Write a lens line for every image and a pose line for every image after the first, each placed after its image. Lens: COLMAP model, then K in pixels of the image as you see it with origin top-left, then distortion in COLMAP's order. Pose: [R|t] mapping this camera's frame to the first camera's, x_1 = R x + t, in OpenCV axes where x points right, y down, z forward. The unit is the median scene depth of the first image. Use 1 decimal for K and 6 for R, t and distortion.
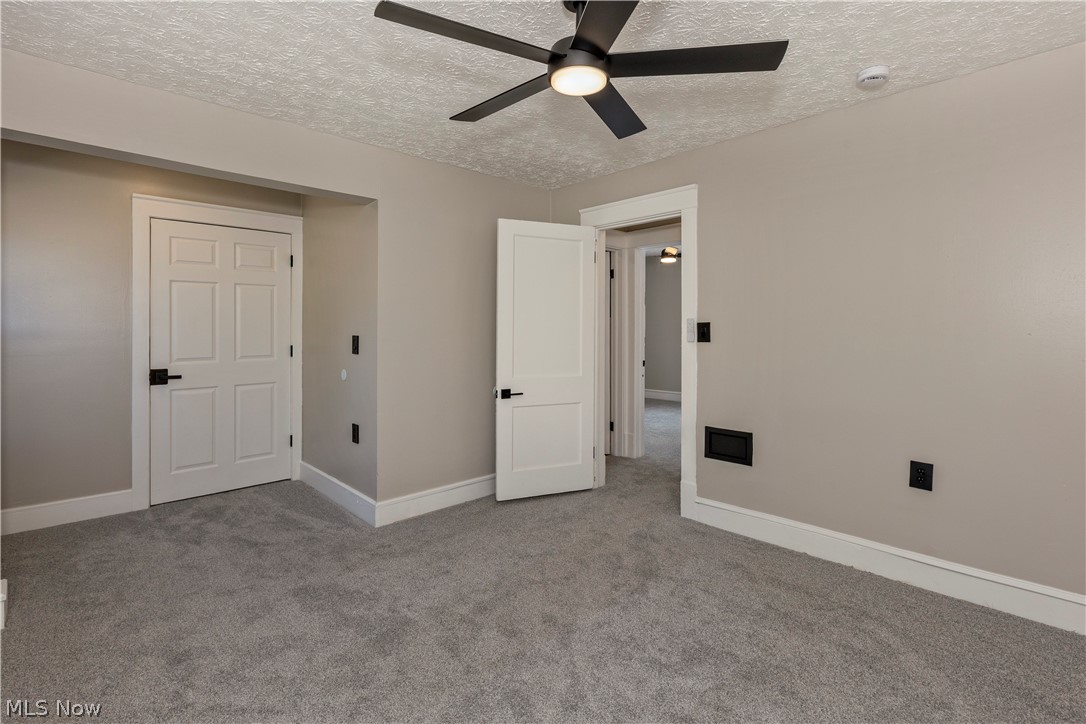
lens RADIAL K [[498.4, 0, 554.6], [0, 498.4, 338.6], [0, 0, 1]] dist [-0.006056, 0.001768]
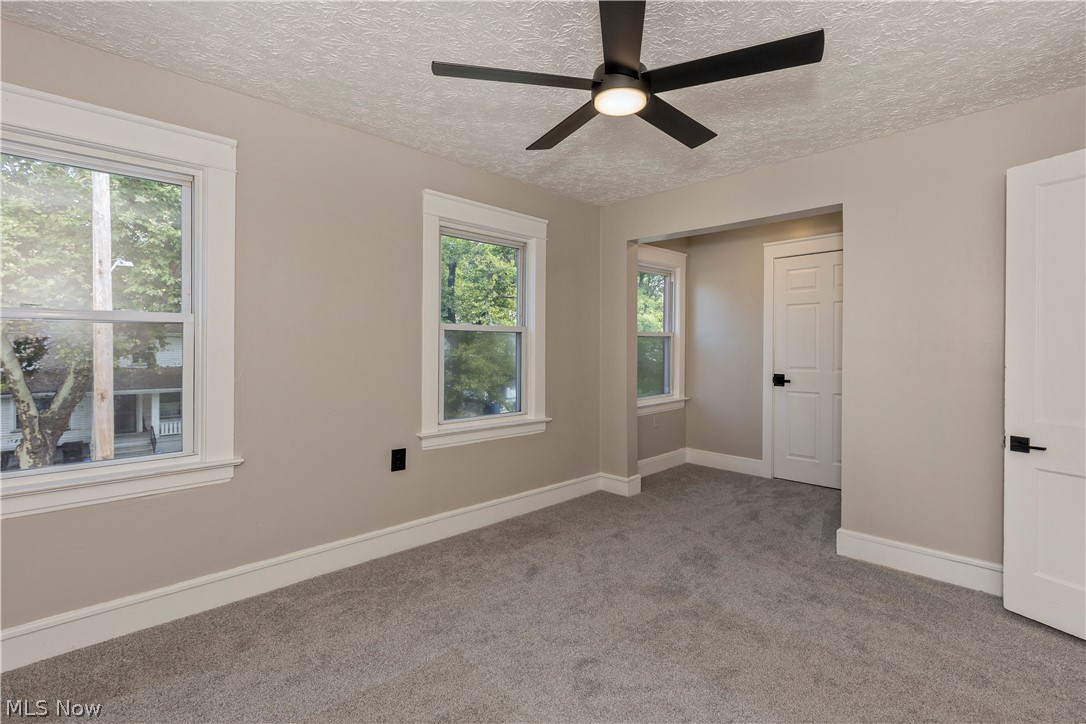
lens RADIAL K [[498.4, 0, 546.2], [0, 498.4, 351.7], [0, 0, 1]] dist [-0.006056, 0.001768]
pose [[0.005493, 0.011772, -0.999916, 0.528647], [-0.014577, 0.999825, 0.011690, -0.003929], [0.999879, 0.014511, 0.005663, 0.408119]]
